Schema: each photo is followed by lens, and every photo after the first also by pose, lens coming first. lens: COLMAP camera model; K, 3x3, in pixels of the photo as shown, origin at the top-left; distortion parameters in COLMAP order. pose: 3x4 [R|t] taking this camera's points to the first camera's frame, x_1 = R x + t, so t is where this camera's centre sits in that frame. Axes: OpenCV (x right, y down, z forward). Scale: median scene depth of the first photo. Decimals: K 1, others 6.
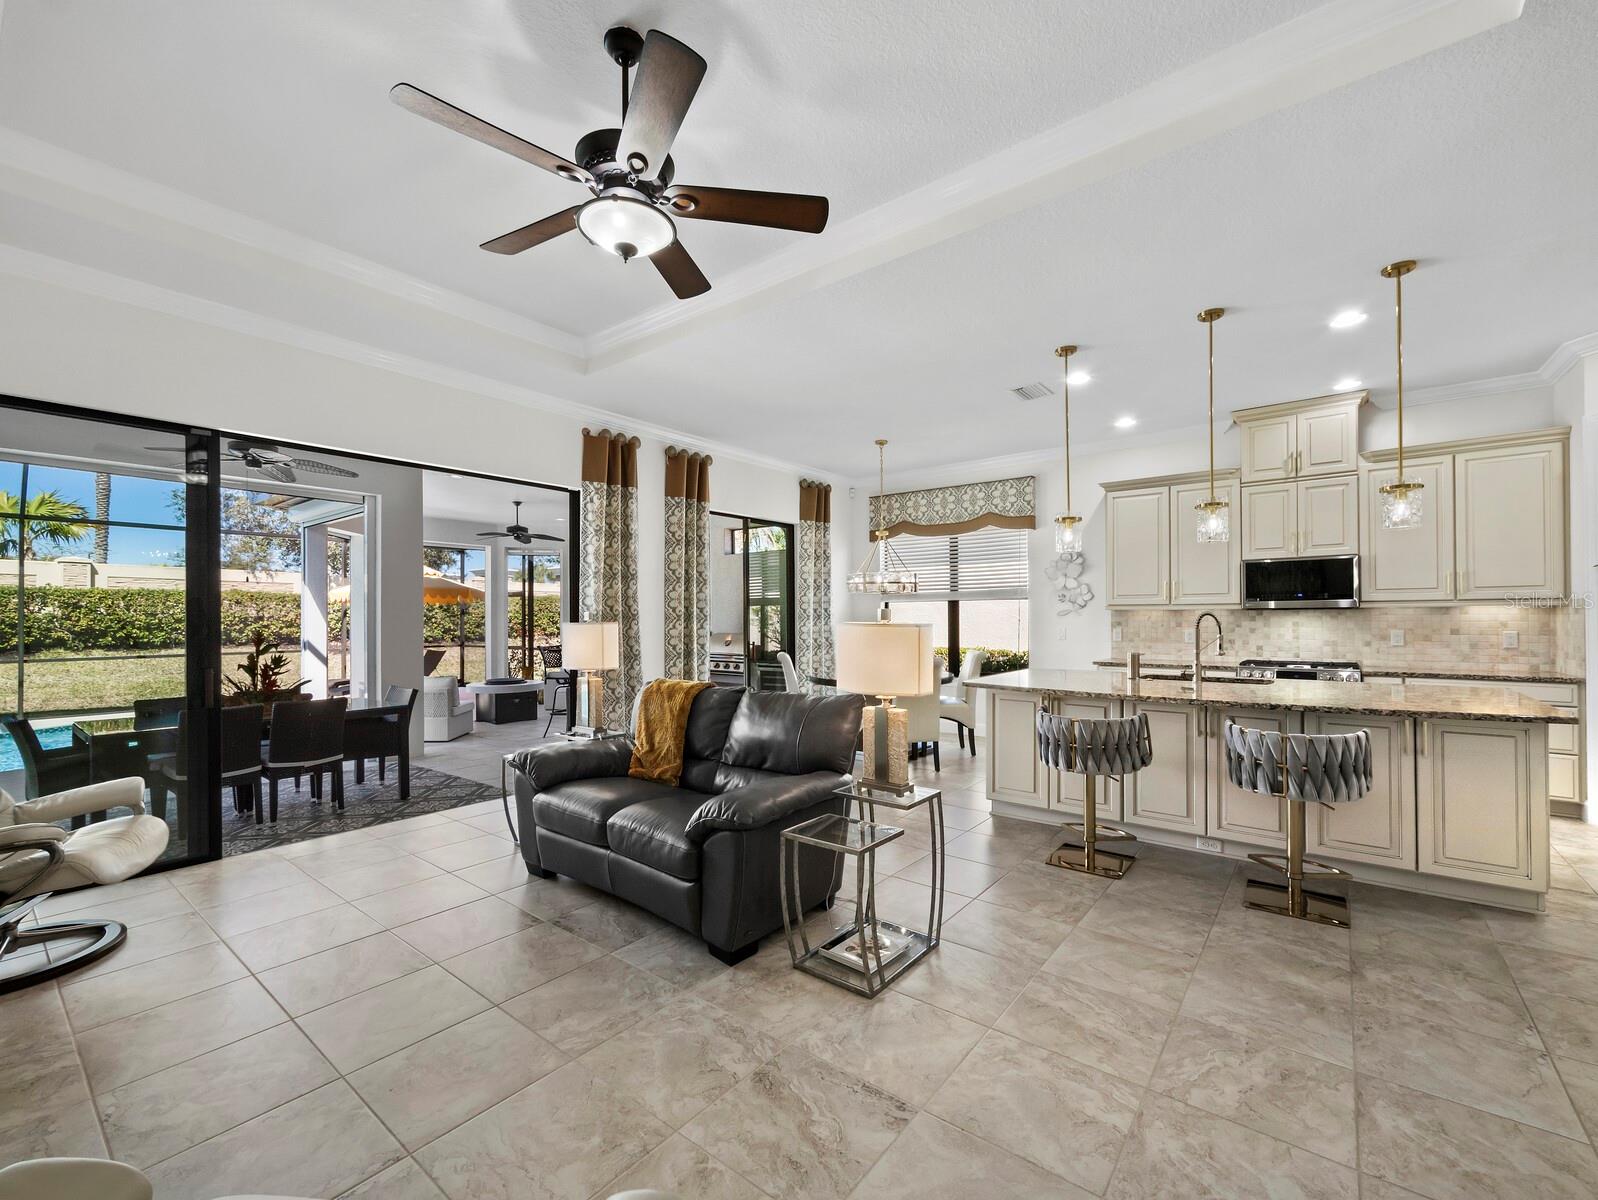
lens RADIAL K [[680.0, 0, 802.1], [0, 680.0, 614.8], [0, 0, 1]] dist [0.000493, 0.000900]
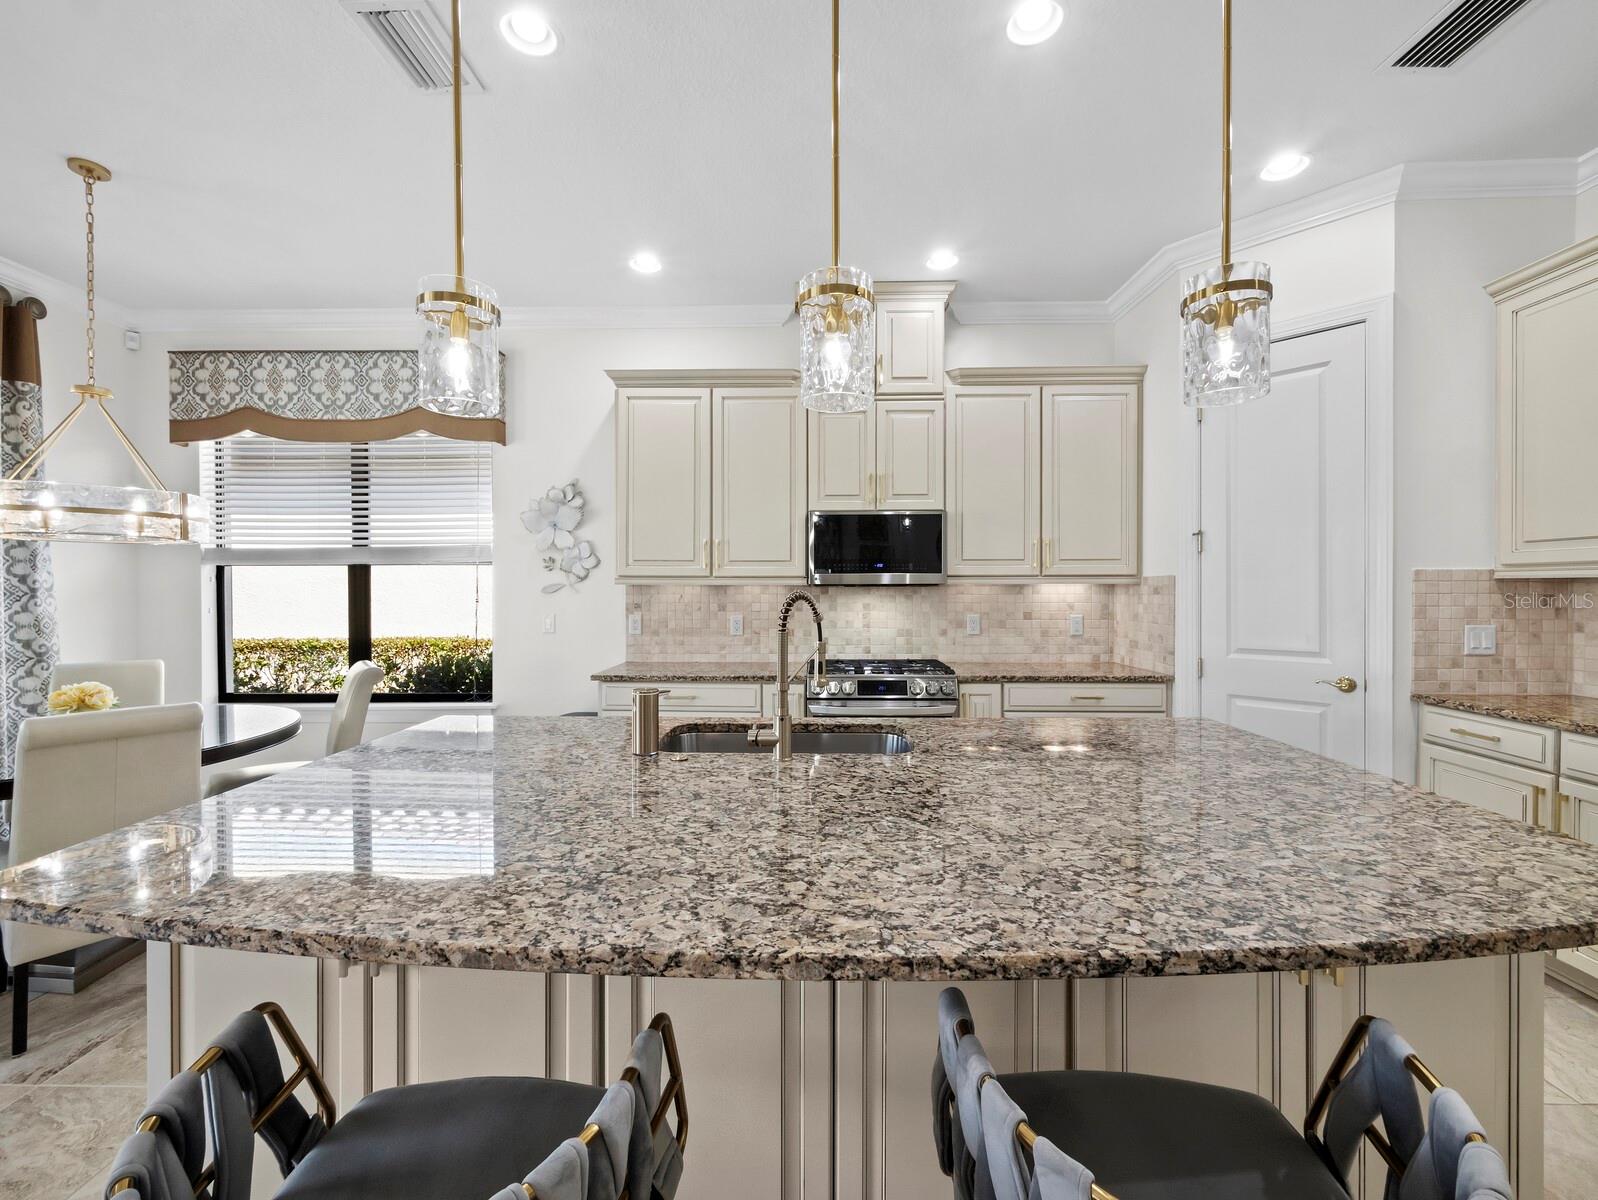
lens RADIAL K [[667.6, 0, 801.7], [0, 667.6, 594.0], [0, 0, 1]] dist [-0.000178, 0.000672]
pose [[0.796507, -0.000209, 0.604629, 0.245699], [-0.005567, 0.999955, 0.007679, -0.004590], [-0.604603, -0.009483, 0.796470, 0.479867]]
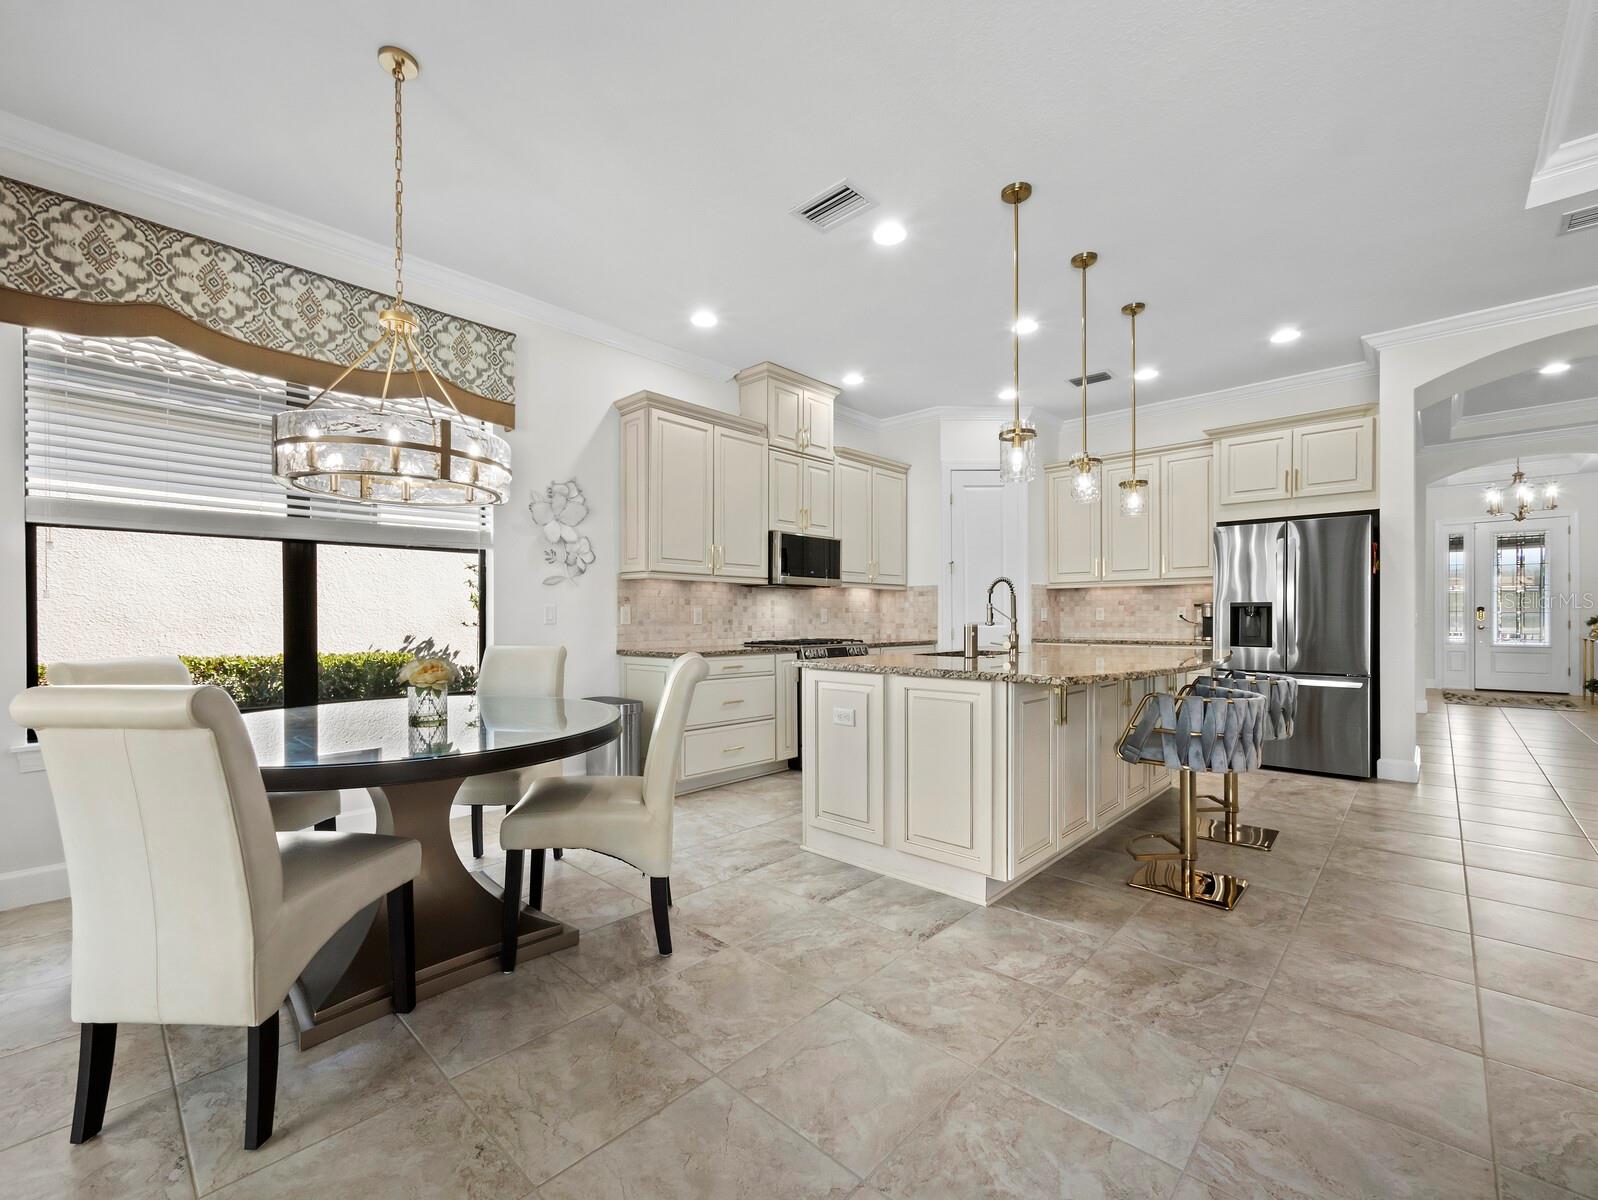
lens RADIAL K [[680.0, 0, 802.1], [0, 680.0, 614.8], [0, 0, 1]] dist [0.000493, 0.000900]
pose [[0.083207, 0.008886, 0.996493, -0.247083], [-0.001369, 0.999960, -0.008803, 0.039524], [-0.996531, -0.000631, 0.083216, 0.873800]]
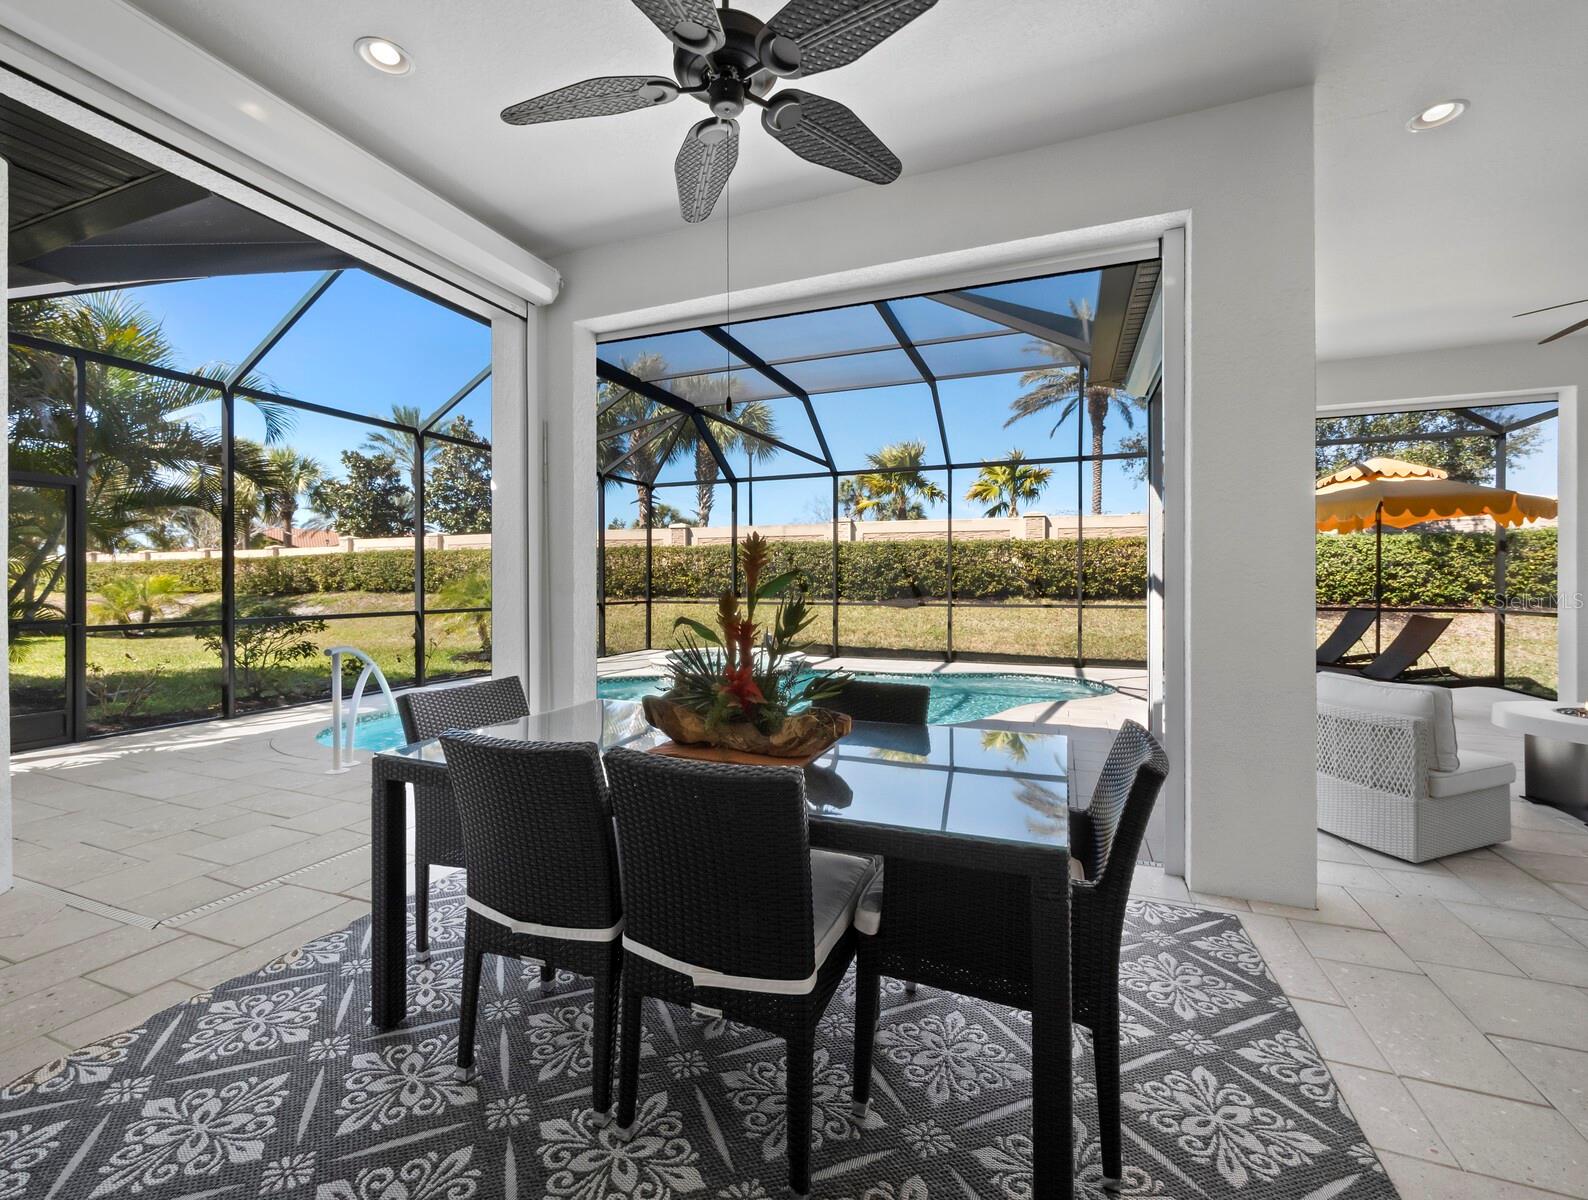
lens RADIAL K [[680.0, 0, 786.5], [0, 680.0, 582.9], [0, 0, 1]] dist [-0.000015, -0.000262]
pose [[0.282092, 0.008435, -0.959350, -0.380392], [0.002128, 0.999953, 0.009418, 0.043200], [0.959385, -0.004698, 0.282060, 0.820047]]
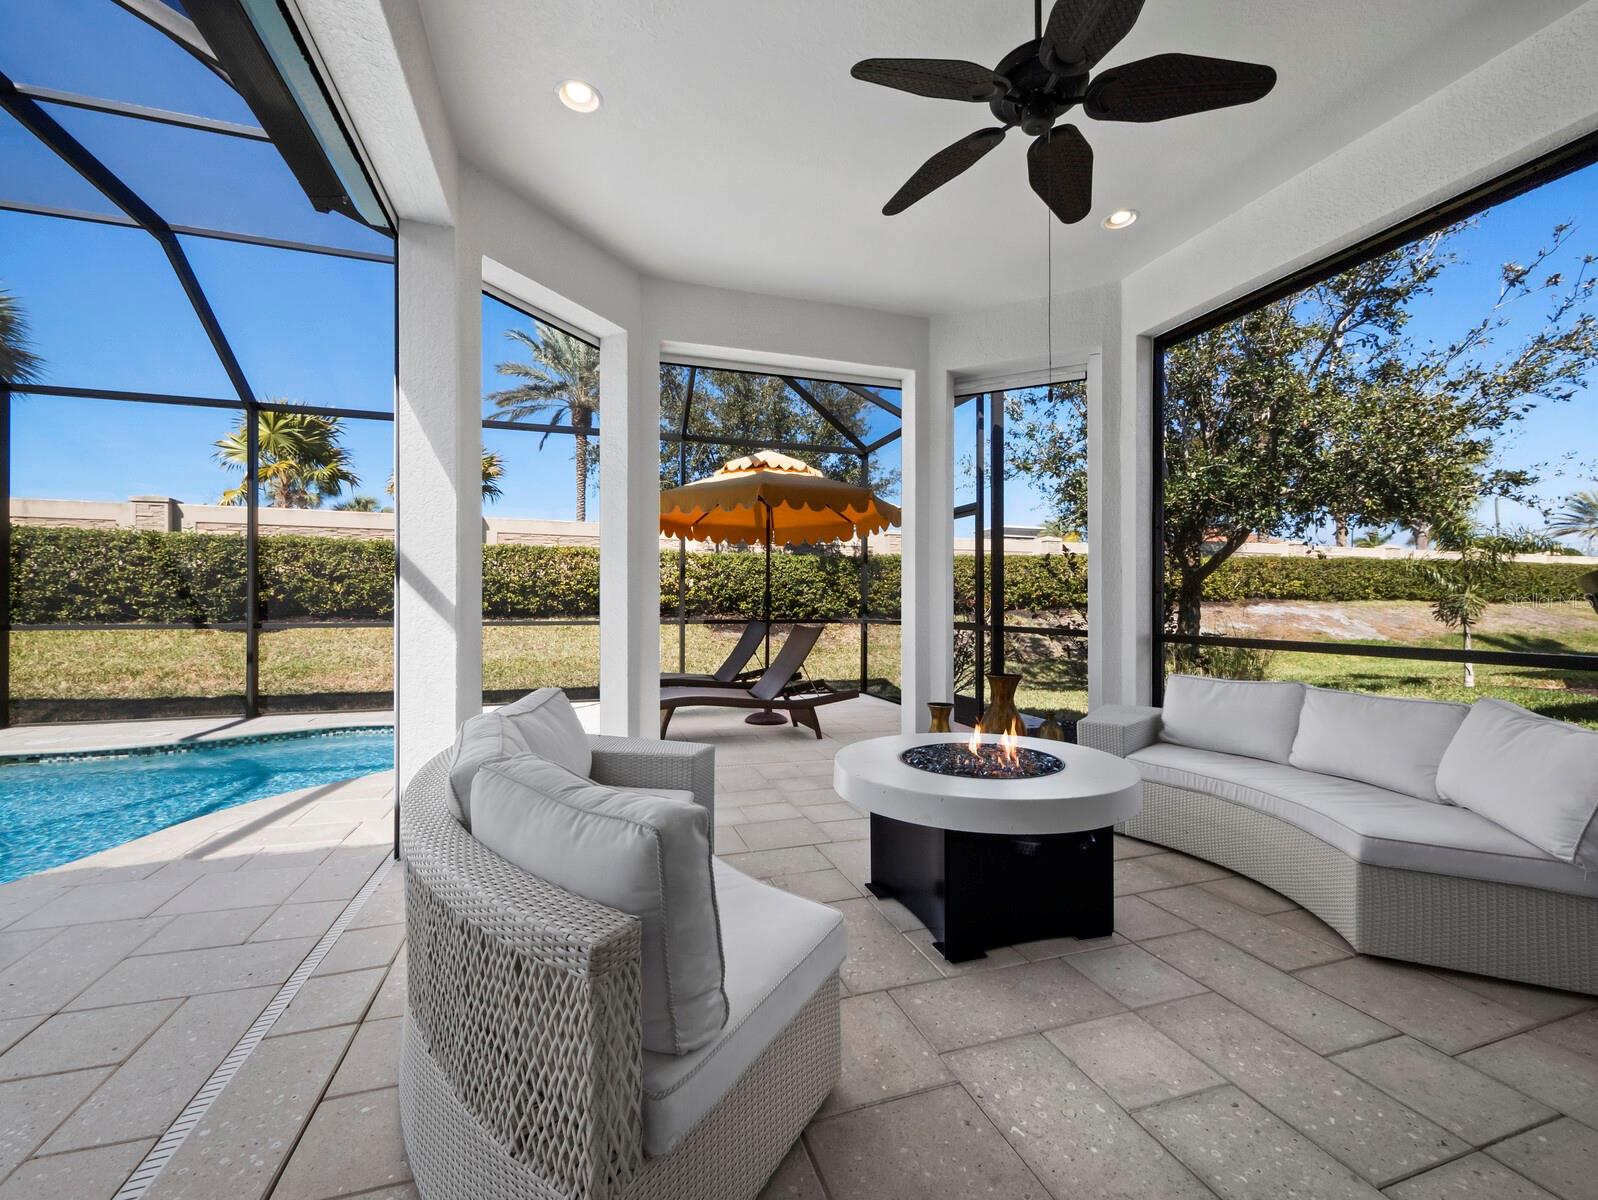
lens RADIAL K [[668.2, 0, 799.0], [0, 668.2, 600.0], [0, 0, 1]] dist [-0.000873, 0.000287]
pose [[0.833651, 0.002760, -0.552284, -0.623003], [-0.003951, 0.999992, -0.000967, 0.075455], [0.552277, 0.002988, 0.833655, 1.333235]]
